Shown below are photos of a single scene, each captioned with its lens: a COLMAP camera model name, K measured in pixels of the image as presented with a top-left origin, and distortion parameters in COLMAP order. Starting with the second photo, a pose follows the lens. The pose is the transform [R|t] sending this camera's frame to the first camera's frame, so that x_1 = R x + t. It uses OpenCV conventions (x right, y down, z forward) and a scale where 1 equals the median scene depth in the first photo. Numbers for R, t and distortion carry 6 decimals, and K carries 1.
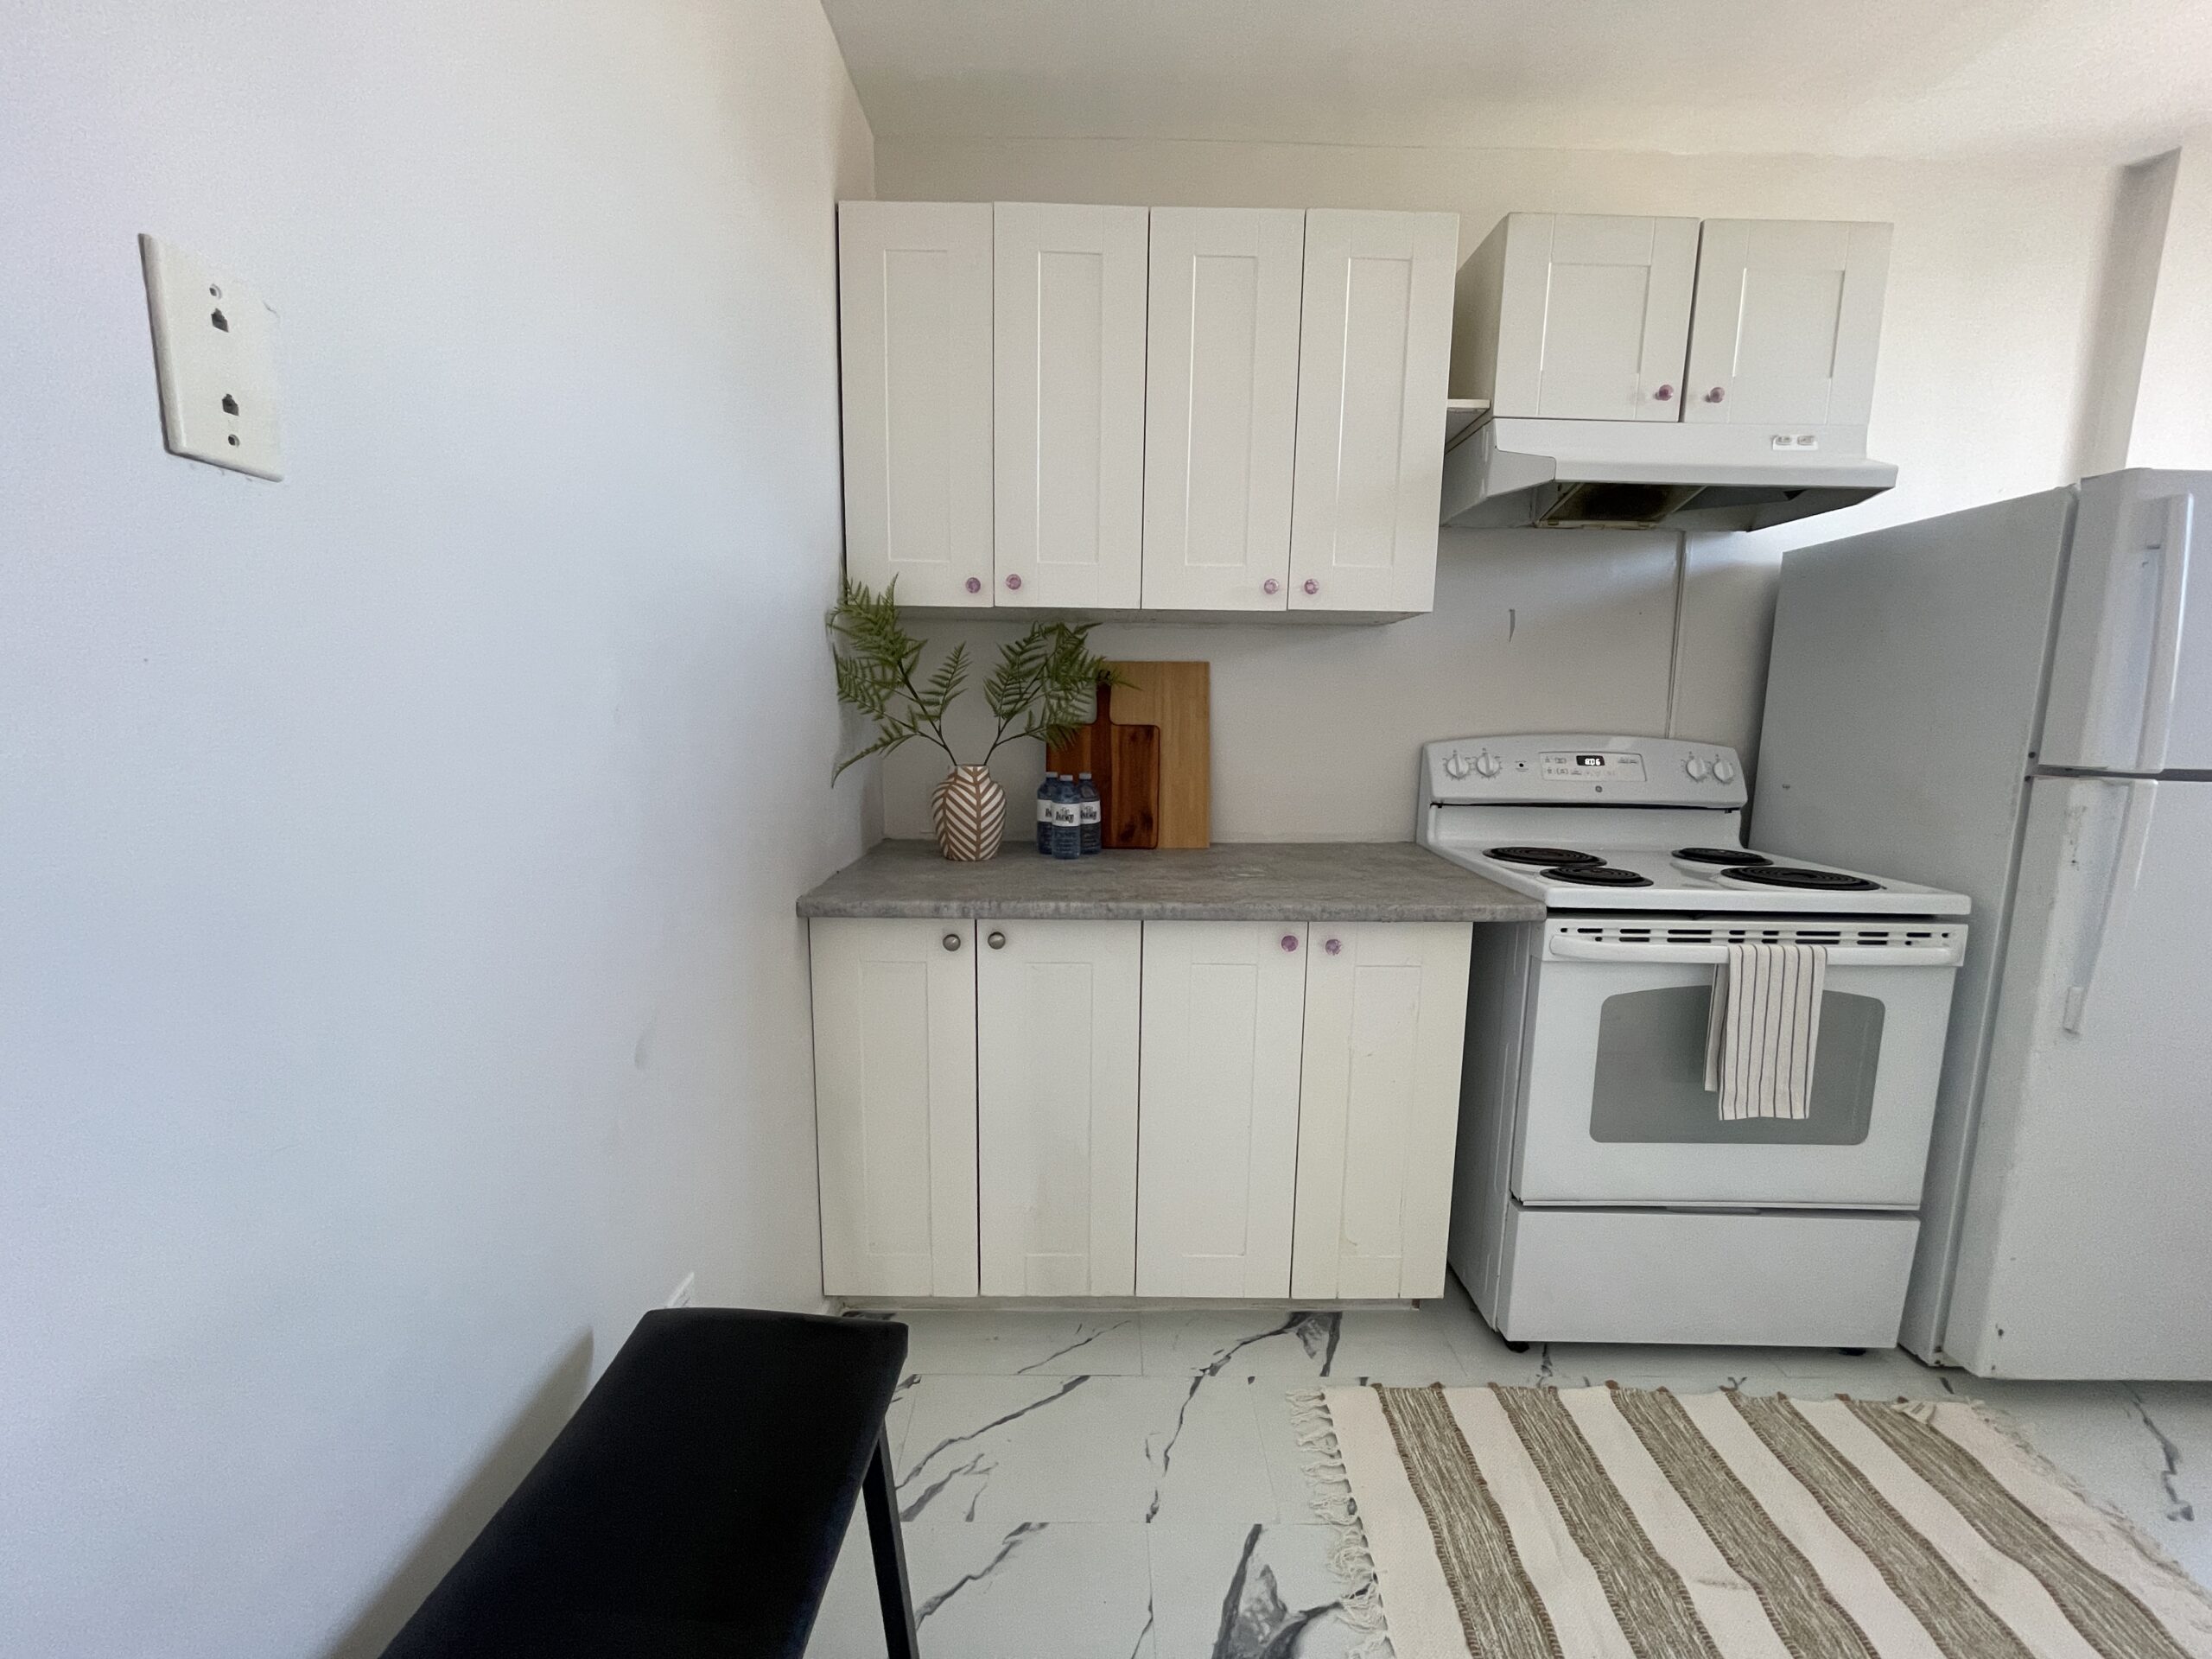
lens RADIAL K [[893.1, 0, 1102.4], [0, 893.1, 838.5], [0, 0, 1]] dist [-0.000516, -0.000600]
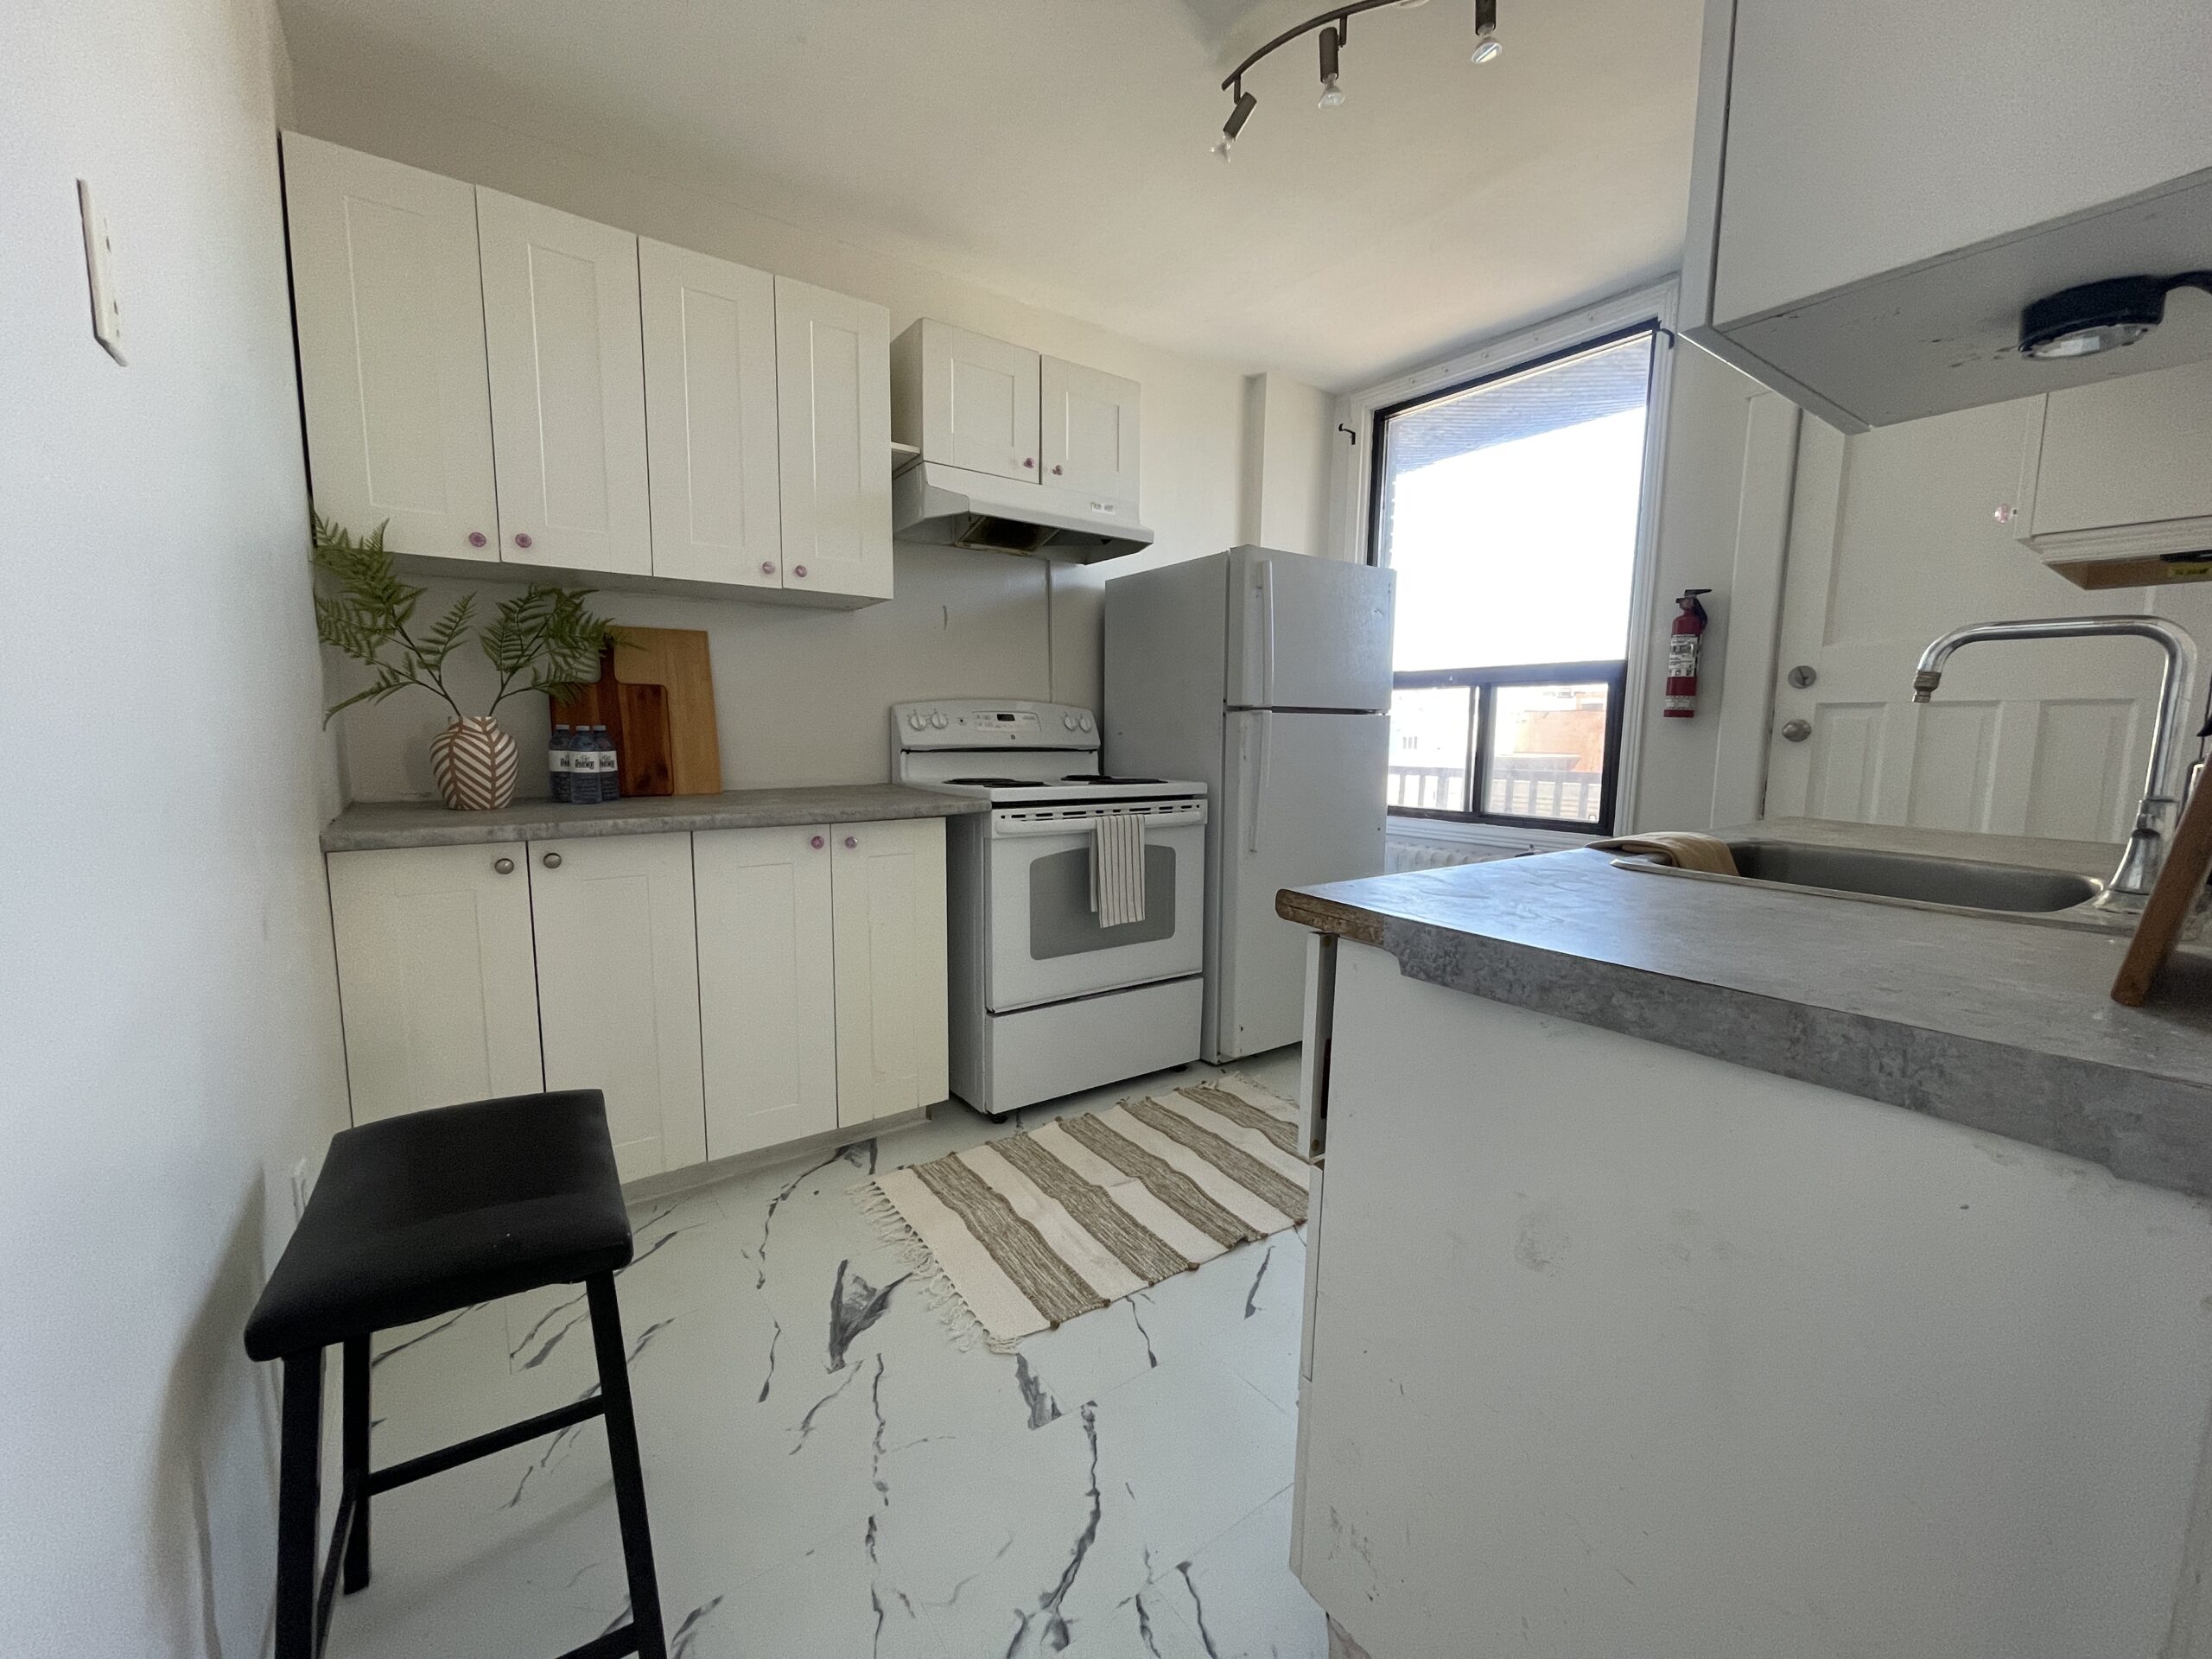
lens RADIAL K [[893.1, 0, 1102.4], [0, 893.1, 838.5], [0, 0, 1]] dist [-0.000516, -0.000600]
pose [[0.815019, -0.077301, 0.574254, -0.181425], [0.088018, 0.996077, 0.009162, 0.125807], [-0.572710, 0.043078, 0.818626, -0.272688]]
